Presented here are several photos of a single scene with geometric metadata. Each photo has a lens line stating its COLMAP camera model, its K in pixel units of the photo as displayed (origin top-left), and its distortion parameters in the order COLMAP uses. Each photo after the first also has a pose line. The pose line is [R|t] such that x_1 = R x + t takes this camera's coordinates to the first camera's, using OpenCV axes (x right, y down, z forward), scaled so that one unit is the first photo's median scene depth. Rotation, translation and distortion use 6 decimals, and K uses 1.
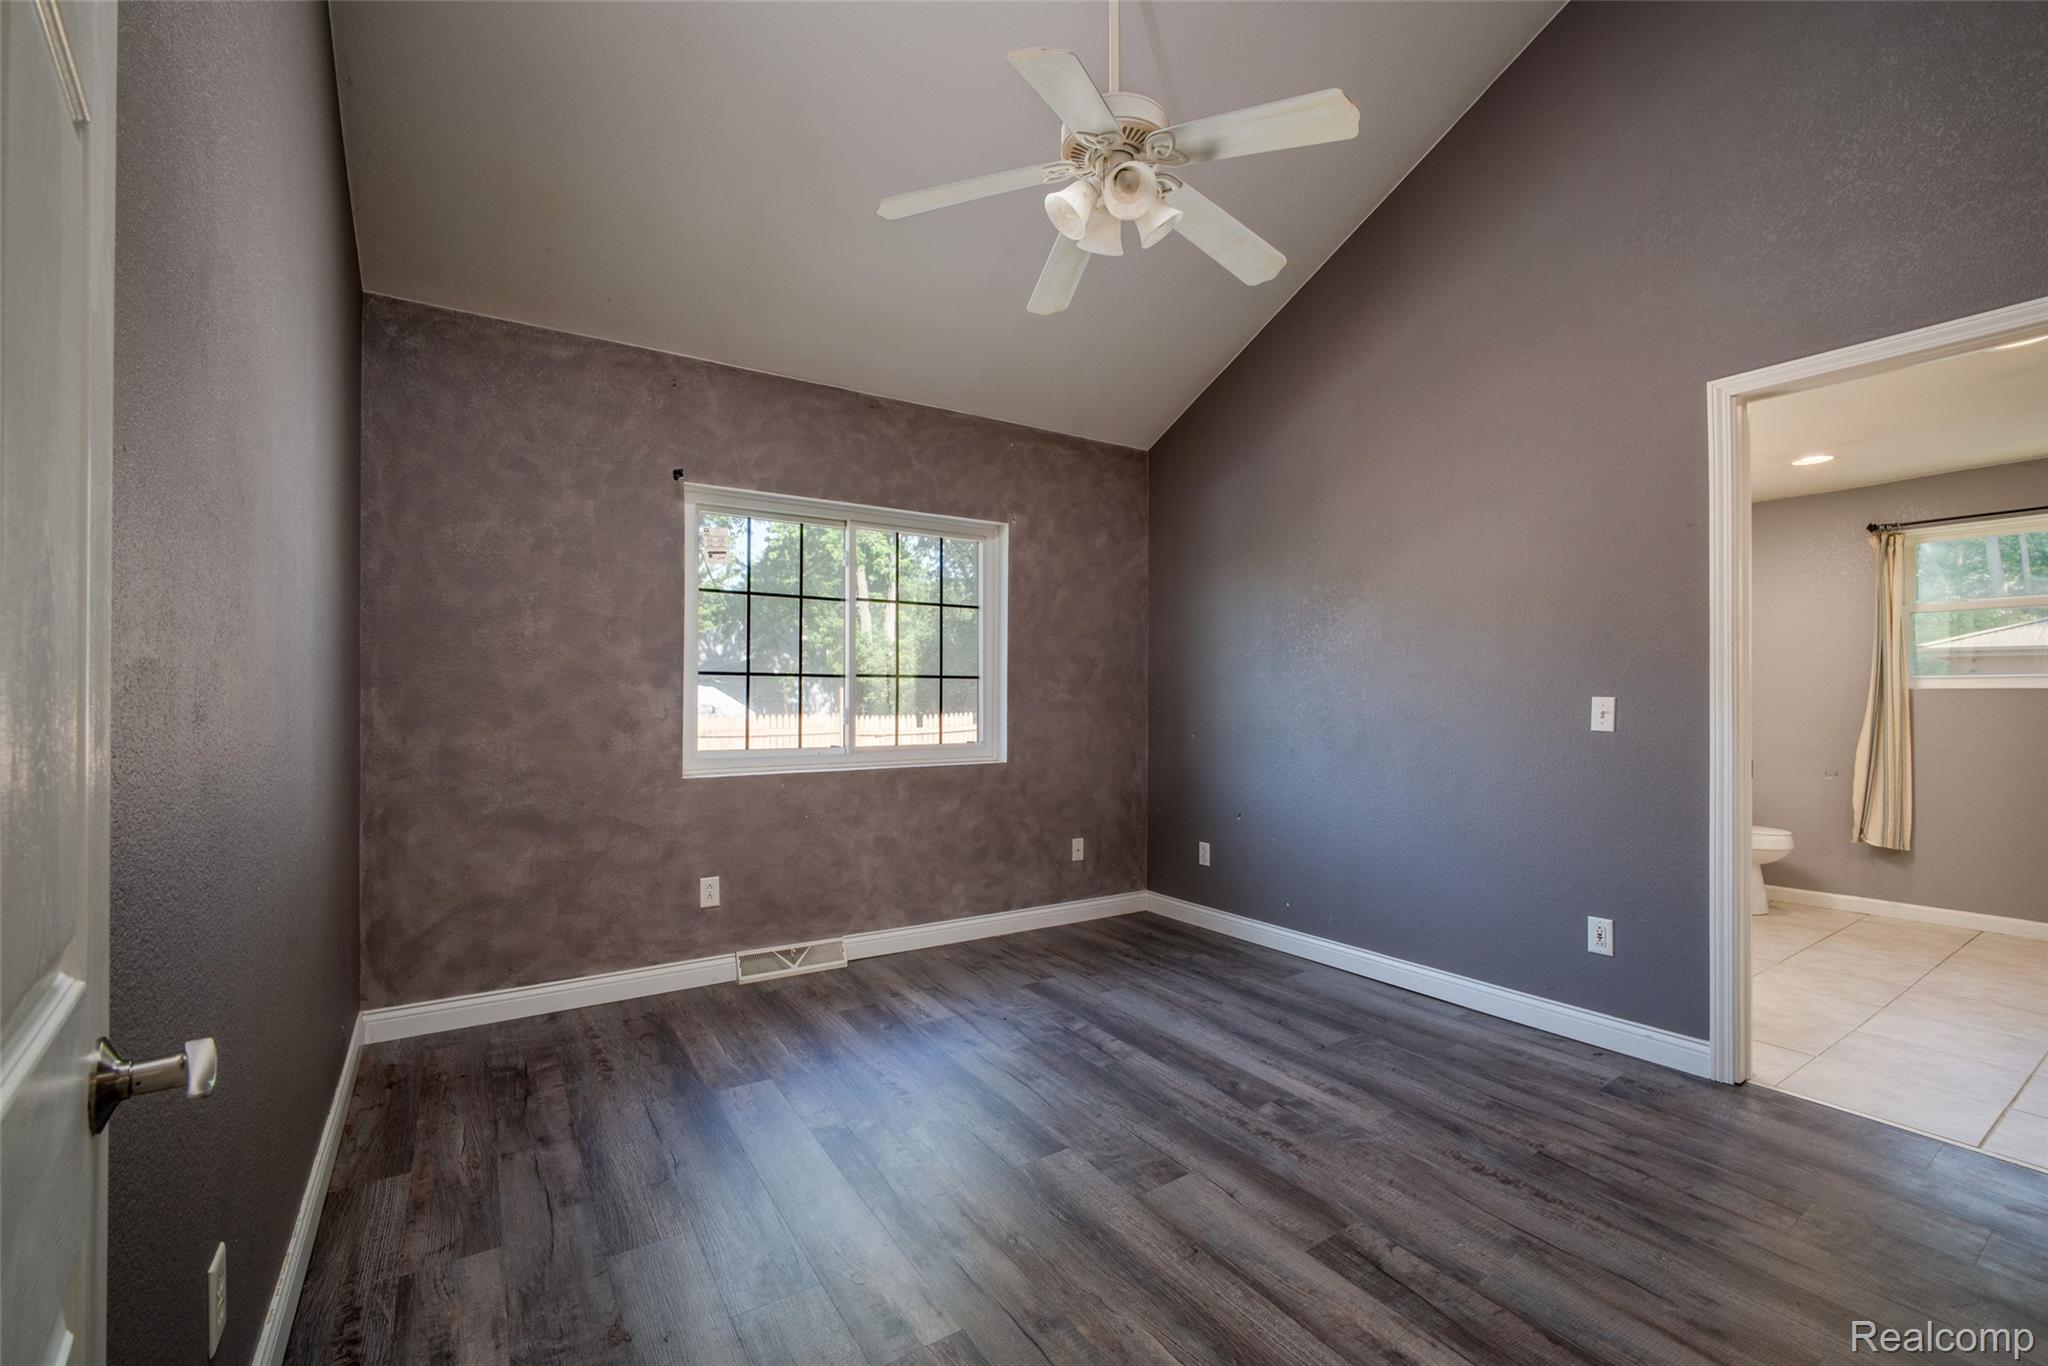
lens RADIAL K [[875.1, 0, 1022.6], [0, 875.1, 686.6], [0, 0, 1]] dist [-0.031353, 0.013560]
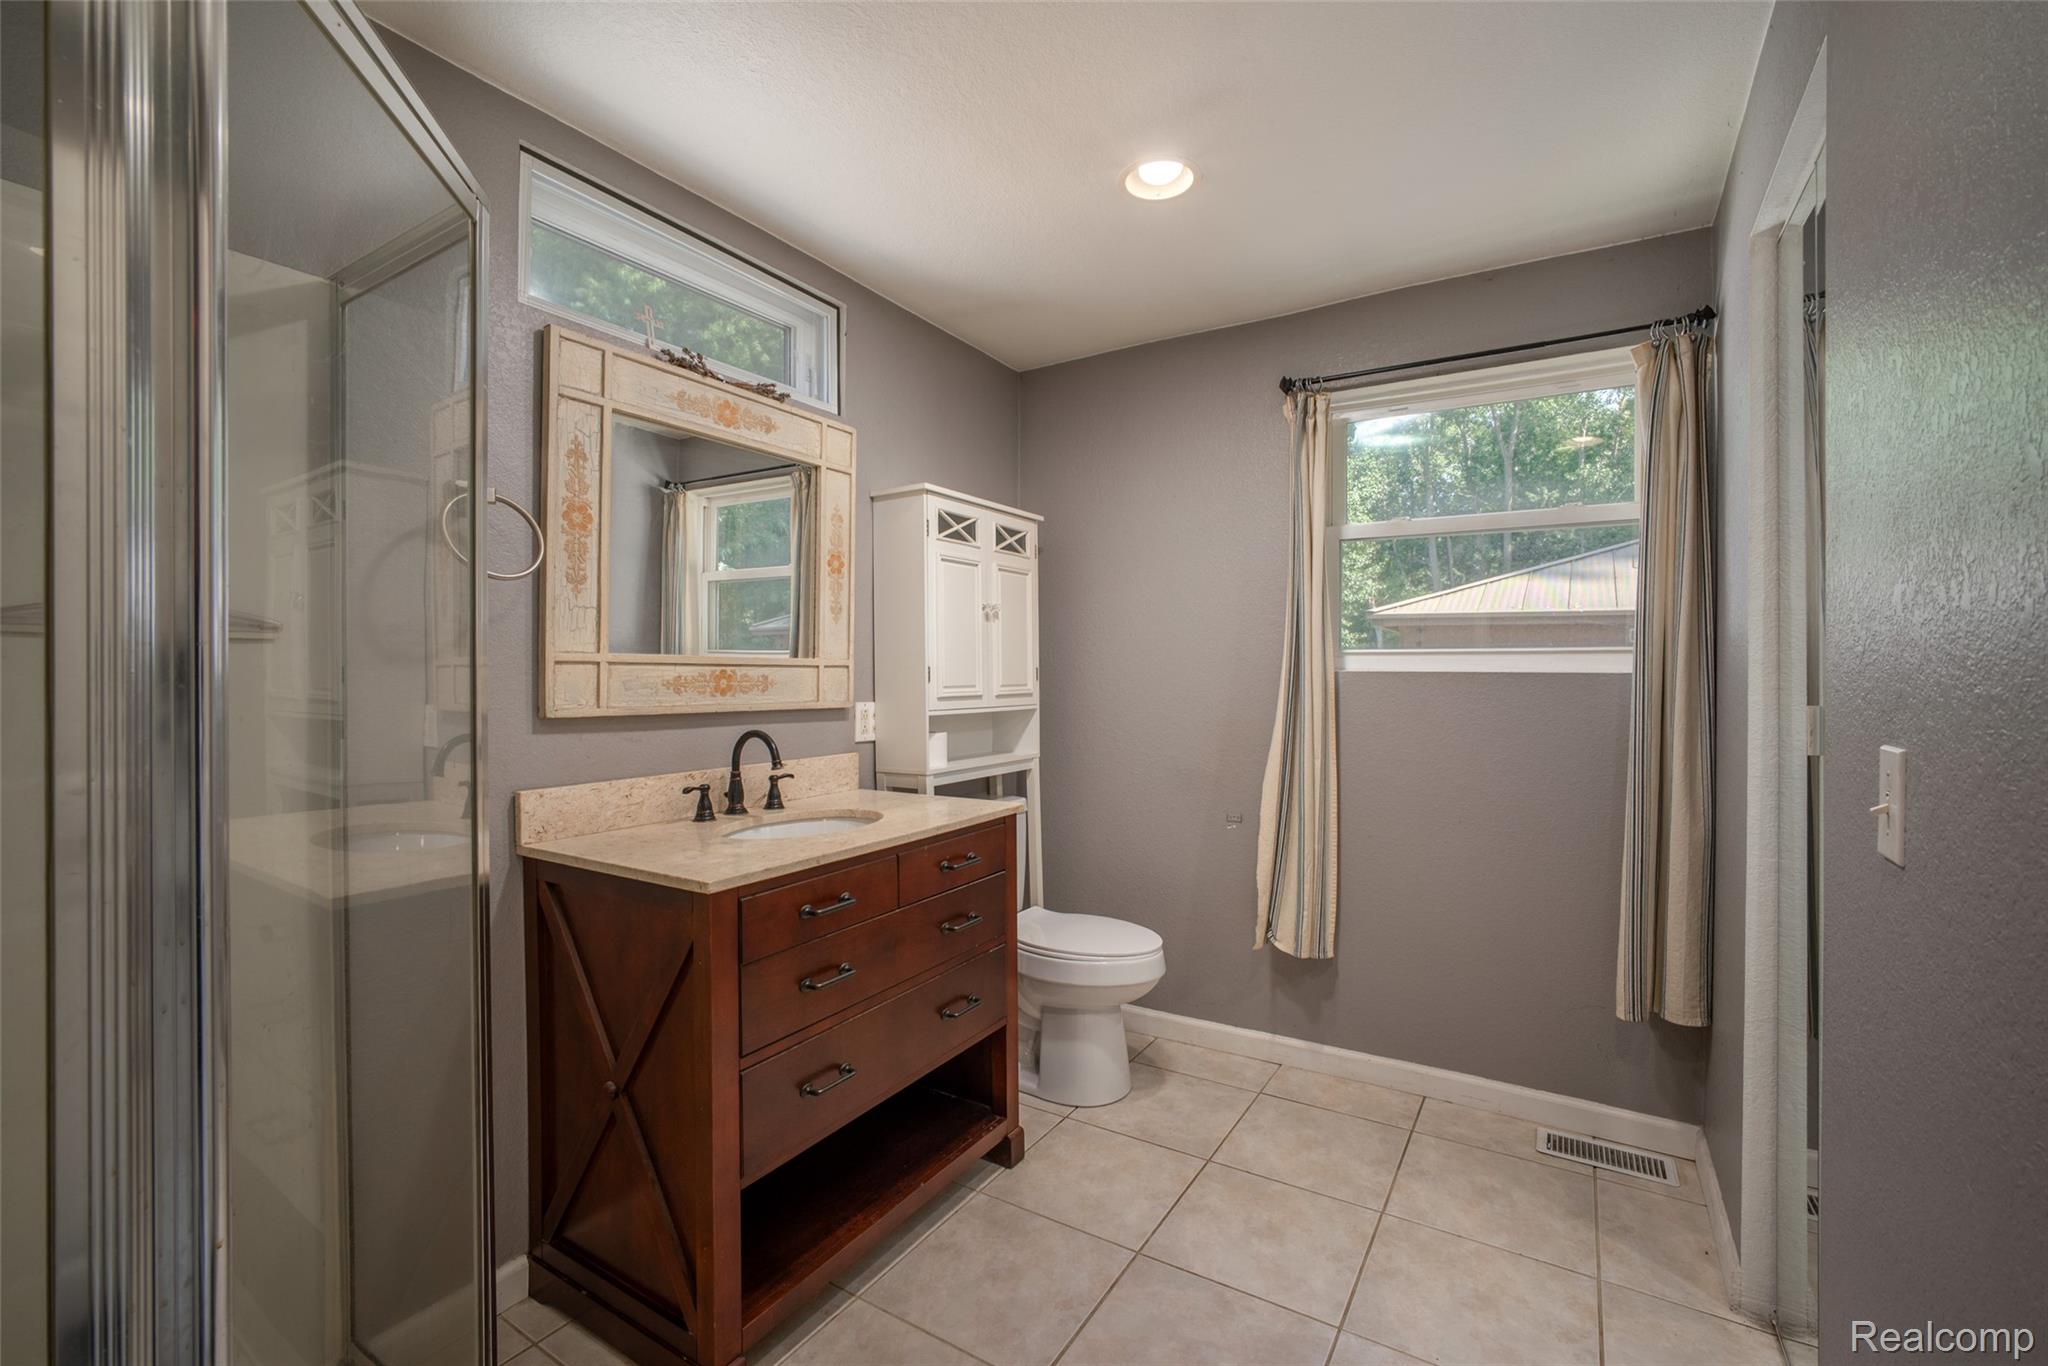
lens RADIAL K [[875.1, 0, 1022.6], [0, 875.1, 686.6], [0, 0, 1]] dist [-0.031353, 0.013560]
pose [[0.898880, -0.010061, 0.438079, 0.595370], [0.000465, 0.999758, 0.022006, -0.001790], [-0.438194, -0.019578, 0.898667, 0.573212]]
